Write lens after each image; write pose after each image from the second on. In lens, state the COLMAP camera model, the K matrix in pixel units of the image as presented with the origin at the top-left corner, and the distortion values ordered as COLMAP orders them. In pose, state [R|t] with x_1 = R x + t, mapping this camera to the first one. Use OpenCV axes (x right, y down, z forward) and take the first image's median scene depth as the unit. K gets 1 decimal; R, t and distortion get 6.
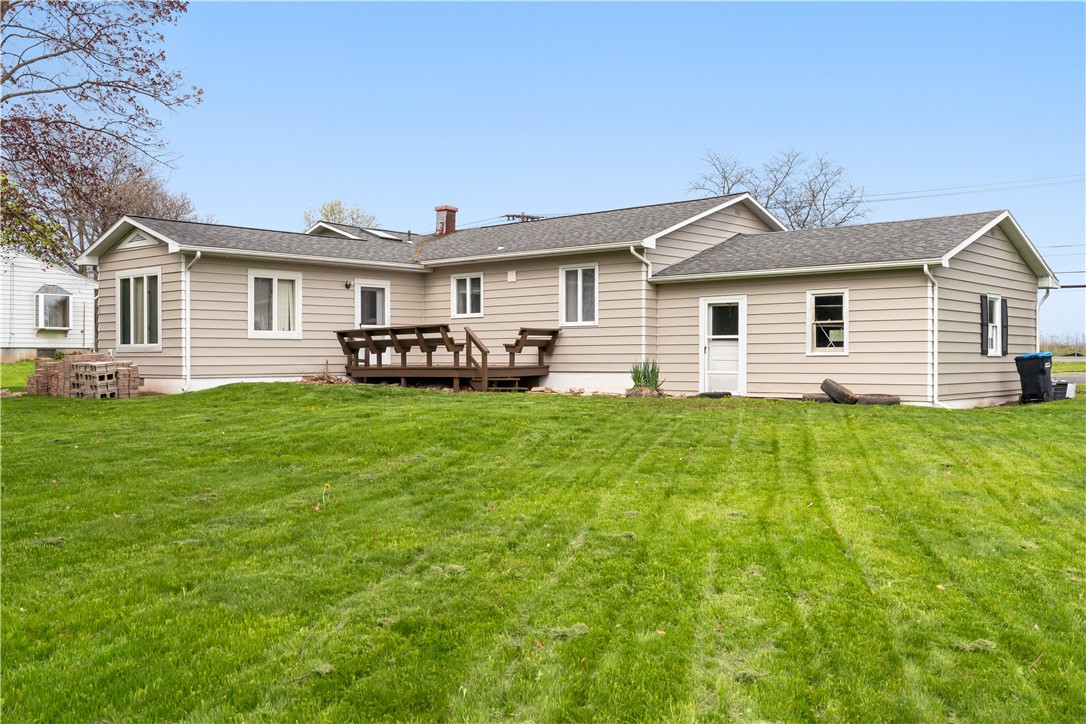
lens RADIAL K [[1041.1, 0, 542.3], [0, 1041.1, 351.5], [0, 0, 1]] dist [0.013974, -0.003664]
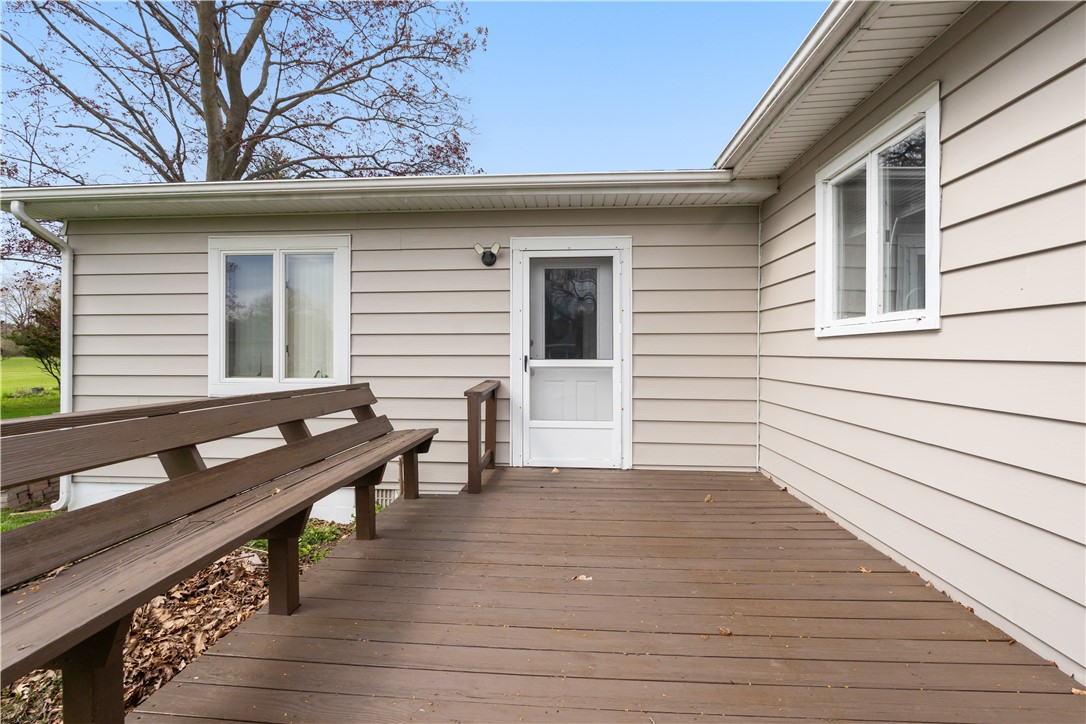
lens RADIAL K [[484.9, 0, 542.2], [0, 484.9, 345.4], [0, 0, 1]] dist [-0.000450, 0.000002]
pose [[0.599338, 0.003632, -0.800488, -0.035497], [0.001458, 0.999983, 0.005629, -0.037472], [0.800495, -0.004541, 0.599322, 1.088296]]
